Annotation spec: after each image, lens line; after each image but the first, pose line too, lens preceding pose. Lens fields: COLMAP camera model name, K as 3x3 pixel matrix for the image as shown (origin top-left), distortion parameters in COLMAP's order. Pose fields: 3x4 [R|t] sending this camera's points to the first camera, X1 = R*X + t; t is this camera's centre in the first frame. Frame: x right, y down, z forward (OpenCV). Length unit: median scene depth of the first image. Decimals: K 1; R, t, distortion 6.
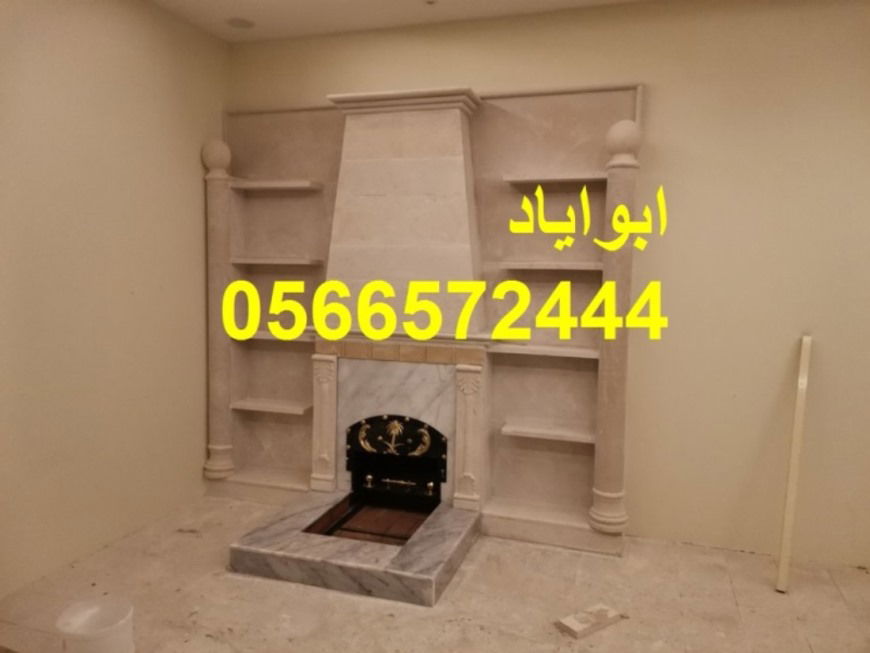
lens RADIAL K [[736.4, 0, 447.2], [0, 736.4, 325.6], [0, 0, 1]] dist [0.071843, -0.117593]
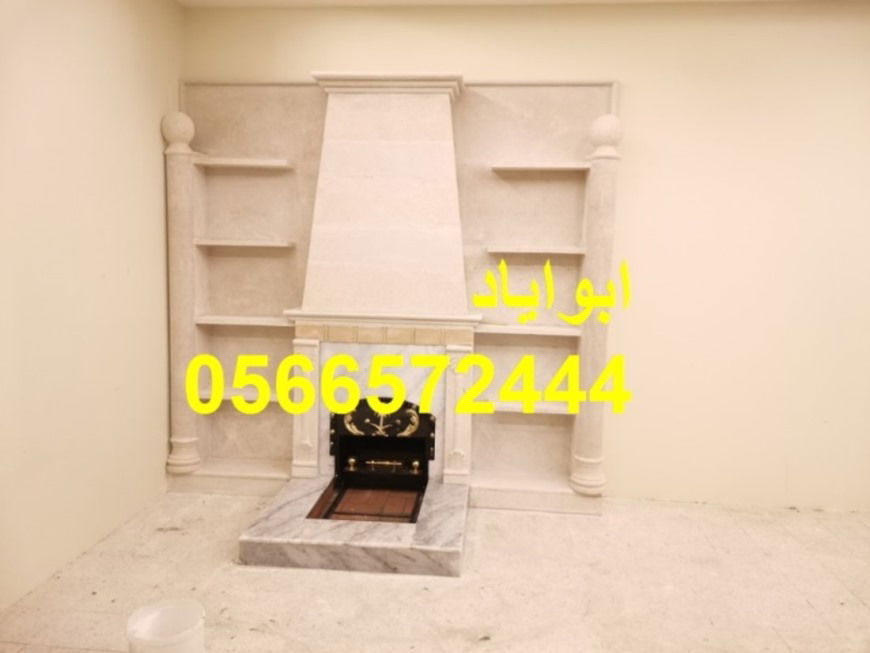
lens RADIAL K [[736.4, 0, 445.9], [0, 736.4, 331.7], [0, 0, 1]] dist [0.071843, -0.117593]
pose [[0.966652, -0.021433, 0.255197, -0.247489], [0.014052, 0.999430, 0.030708, 0.002330], [-0.255709, -0.026098, 0.966401, 0.007432]]
